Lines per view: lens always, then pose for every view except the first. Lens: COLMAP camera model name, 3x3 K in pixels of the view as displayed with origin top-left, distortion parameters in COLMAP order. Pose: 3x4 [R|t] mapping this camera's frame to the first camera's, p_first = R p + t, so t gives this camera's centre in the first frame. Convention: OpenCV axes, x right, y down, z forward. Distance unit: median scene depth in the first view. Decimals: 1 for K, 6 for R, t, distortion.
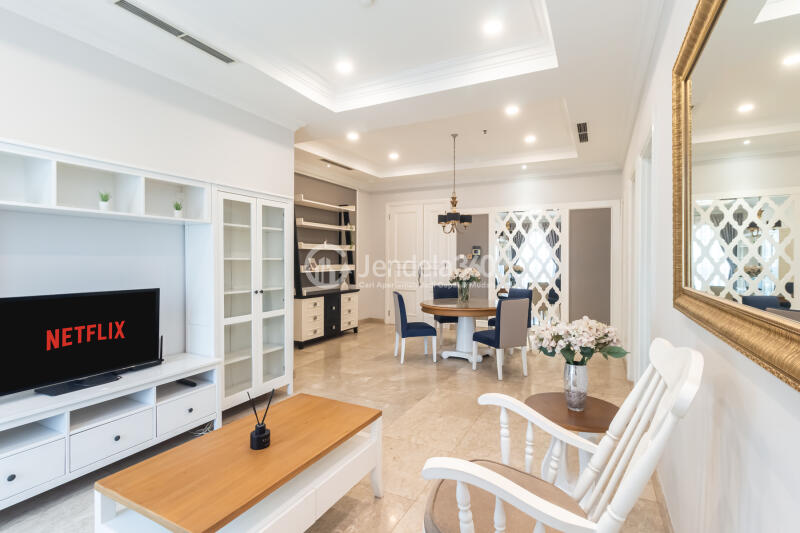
lens RADIAL K [[382.1, 0, 400.2], [0, 382.1, 262.1], [0, 0, 1]] dist [0.002326, 0.000227]
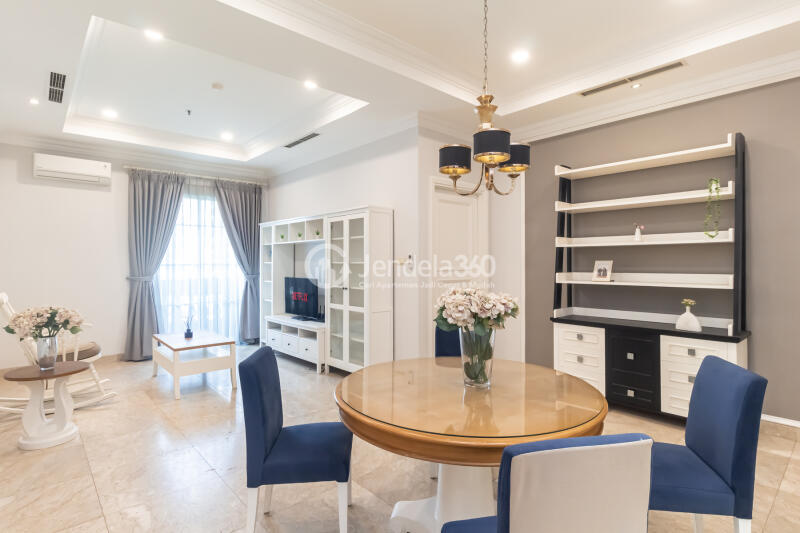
lens RADIAL K [[413.4, 0, 399.9], [0, 413.4, 267.9], [0, 0, 1]] dist [-0.001038, -0.000057]
pose [[-0.354097, 0.002756, -0.935205, 0.832764], [-0.009090, 0.999938, 0.006389, -0.001616], [0.935165, 0.010763, -0.354050, 1.617486]]
